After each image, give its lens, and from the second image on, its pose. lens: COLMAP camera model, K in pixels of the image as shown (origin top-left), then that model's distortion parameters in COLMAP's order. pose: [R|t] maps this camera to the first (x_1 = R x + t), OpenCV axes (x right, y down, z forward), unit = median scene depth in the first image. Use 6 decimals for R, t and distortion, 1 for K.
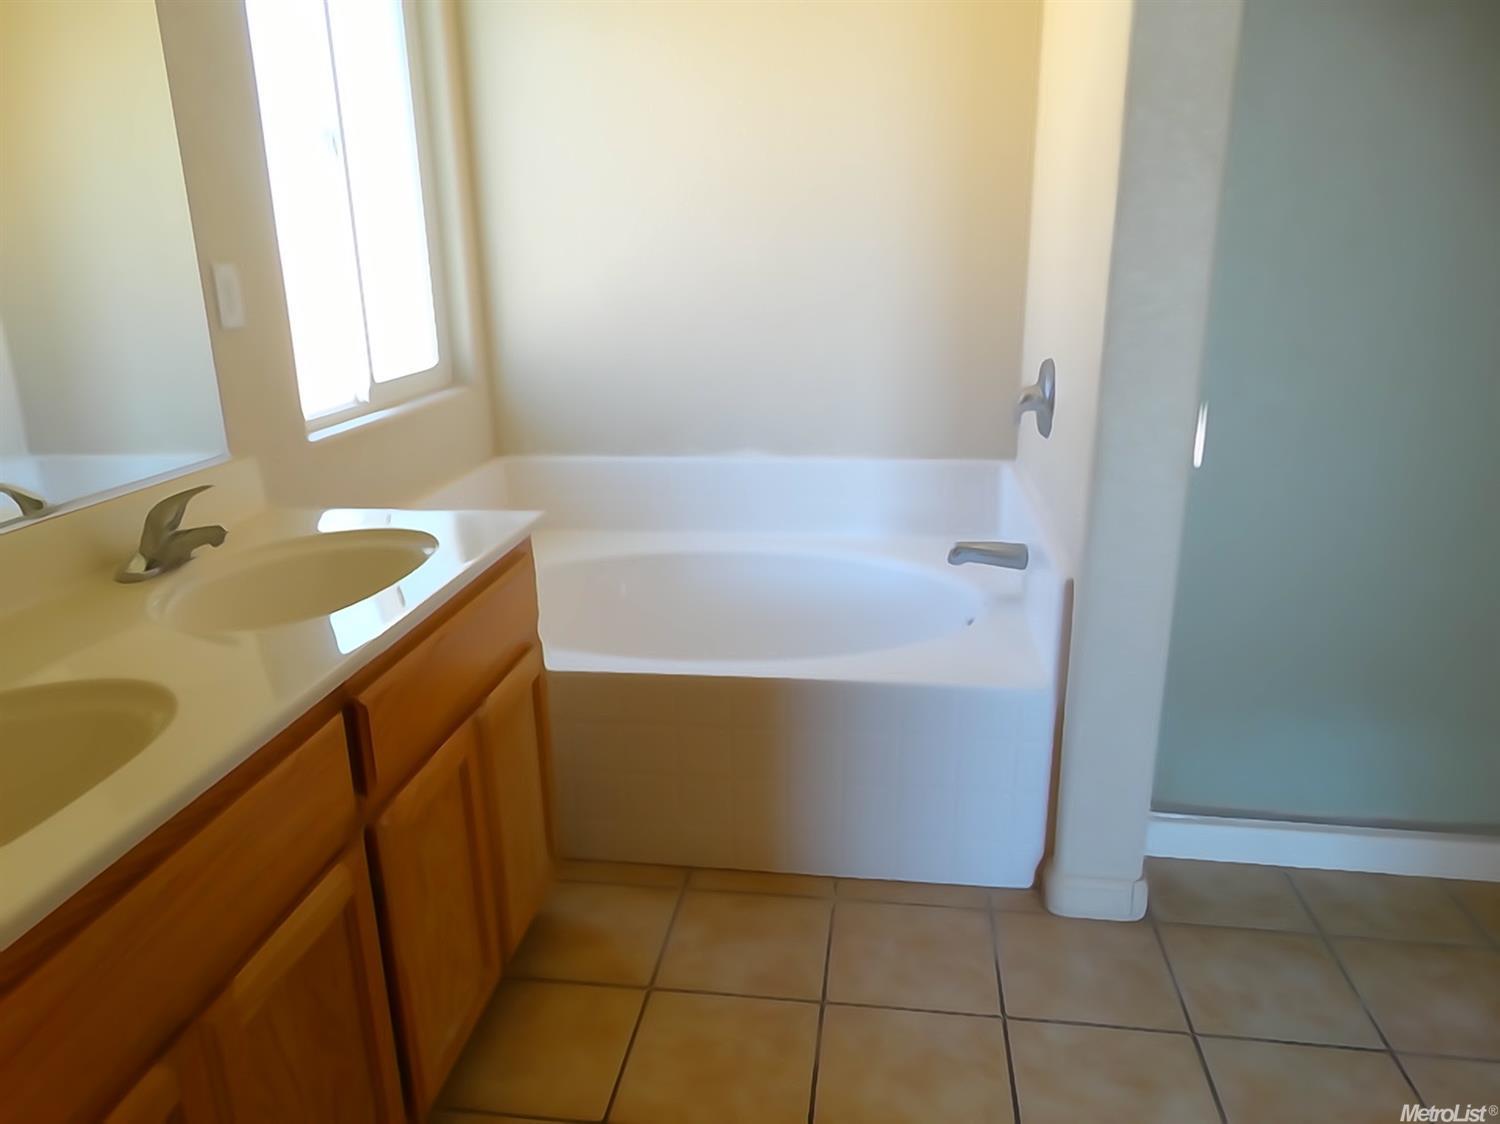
lens RADIAL K [[1090.3, 0, 750.0], [0, 1090.3, 562.0], [0, 0, 1]] dist [0.002390, 0.001983]
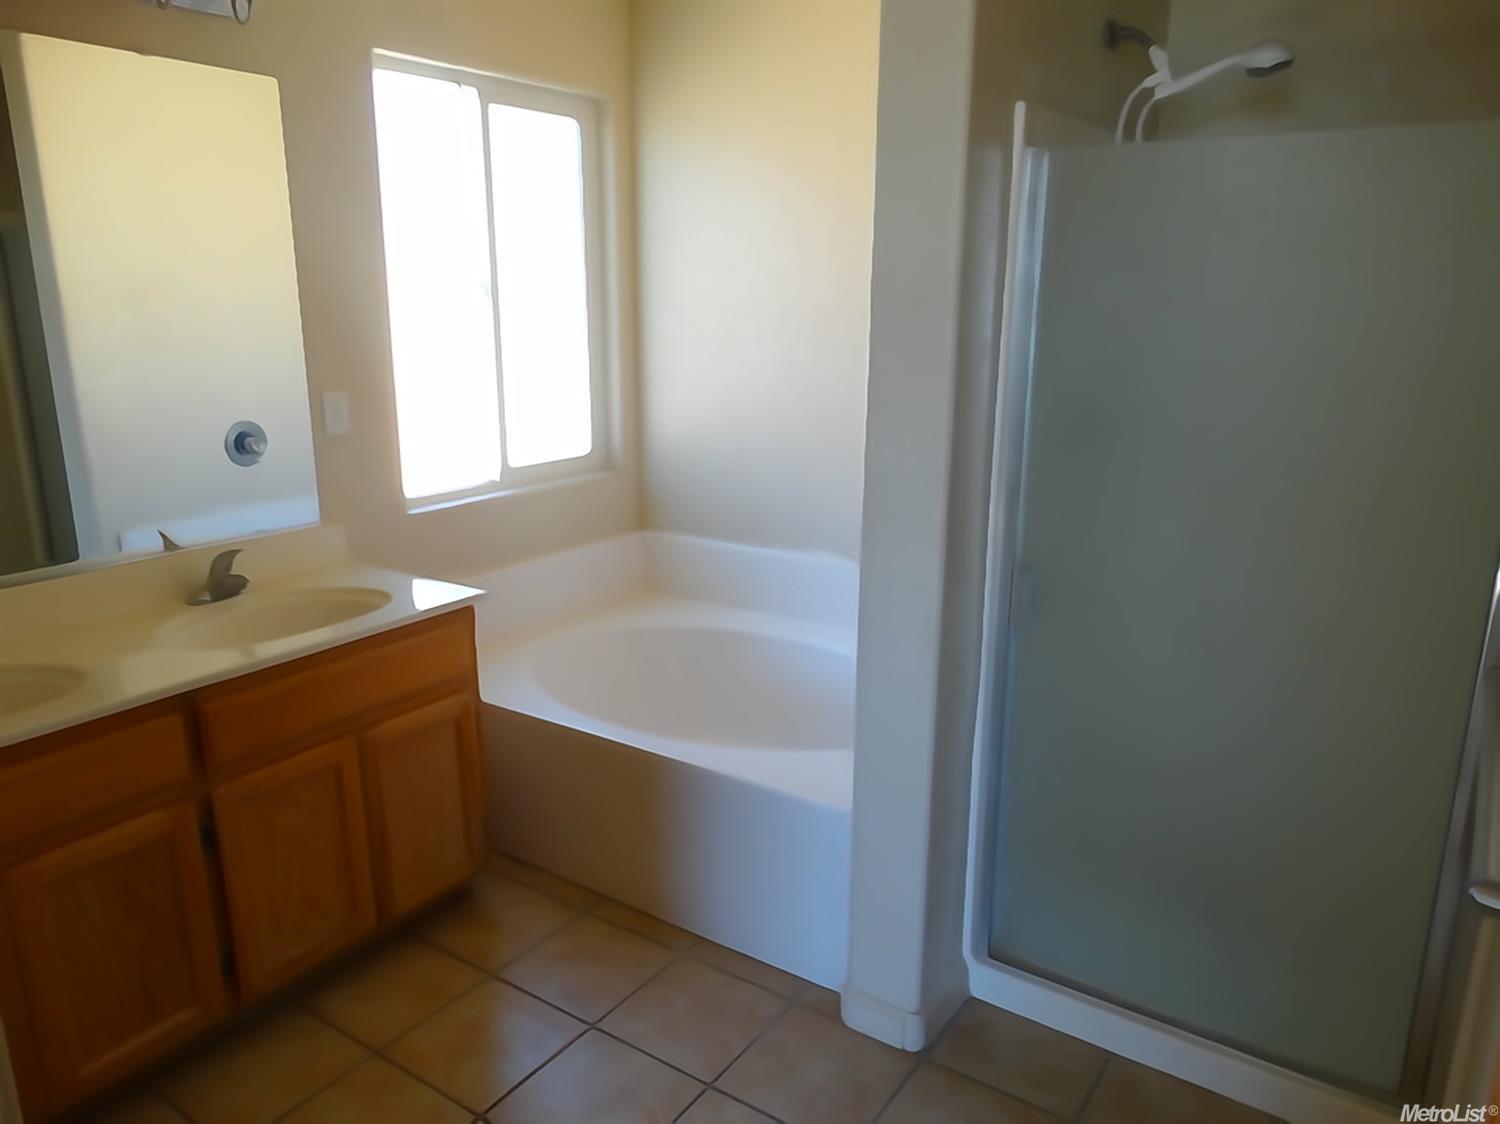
lens RADIAL K [[1068.7, 0, 750.0], [0, 1068.7, 562.0], [0, 0, 1]] dist [-0.004183, -0.002786]
pose [[0.895060, 0.121451, -0.429089, 0.597001], [-0.137837, 0.990429, -0.007187, -0.107037], [0.424109, 0.065577, 0.903234, -0.019321]]
